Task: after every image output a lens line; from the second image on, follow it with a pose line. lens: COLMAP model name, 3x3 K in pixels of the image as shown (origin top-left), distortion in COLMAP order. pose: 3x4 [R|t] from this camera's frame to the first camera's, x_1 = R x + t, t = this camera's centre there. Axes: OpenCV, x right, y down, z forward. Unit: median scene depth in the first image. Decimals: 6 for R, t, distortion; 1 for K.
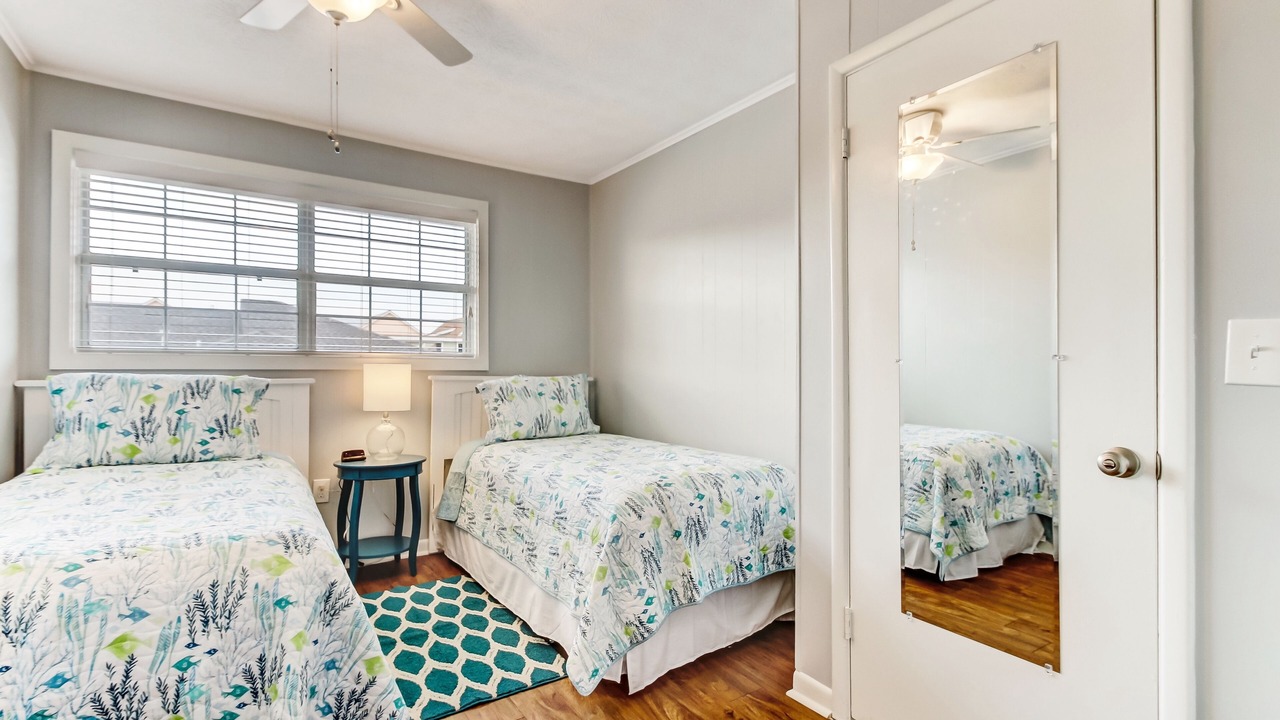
lens RADIAL K [[590.0, 0, 645.3], [0, 590.0, 363.2], [0, 0, 1]] dist [0.029176, -0.014189]
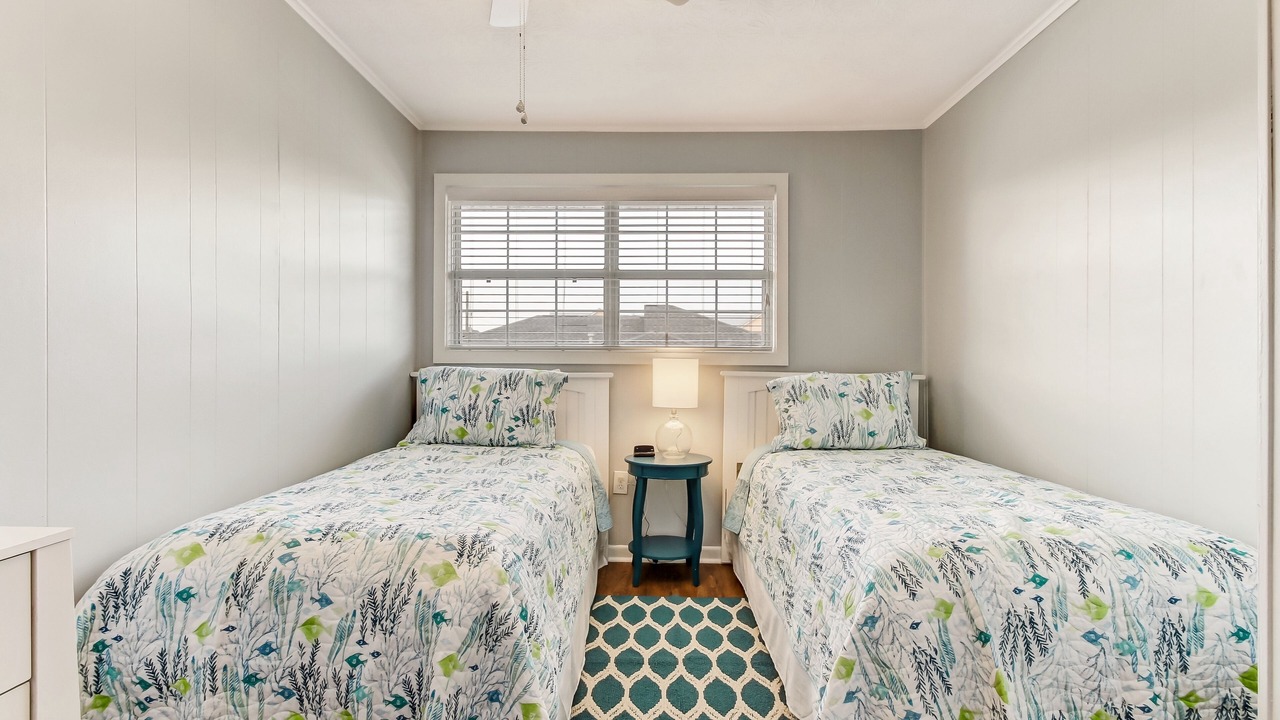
lens RADIAL K [[590.0, 0, 645.3], [0, 590.0, 363.2], [0, 0, 1]] dist [0.029176, -0.014189]
pose [[0.817006, 0.001376, -0.576627, 0.105065], [0.003191, 0.999971, 0.006907, 0.002889], [0.576620, -0.007483, 0.816978, 0.259034]]
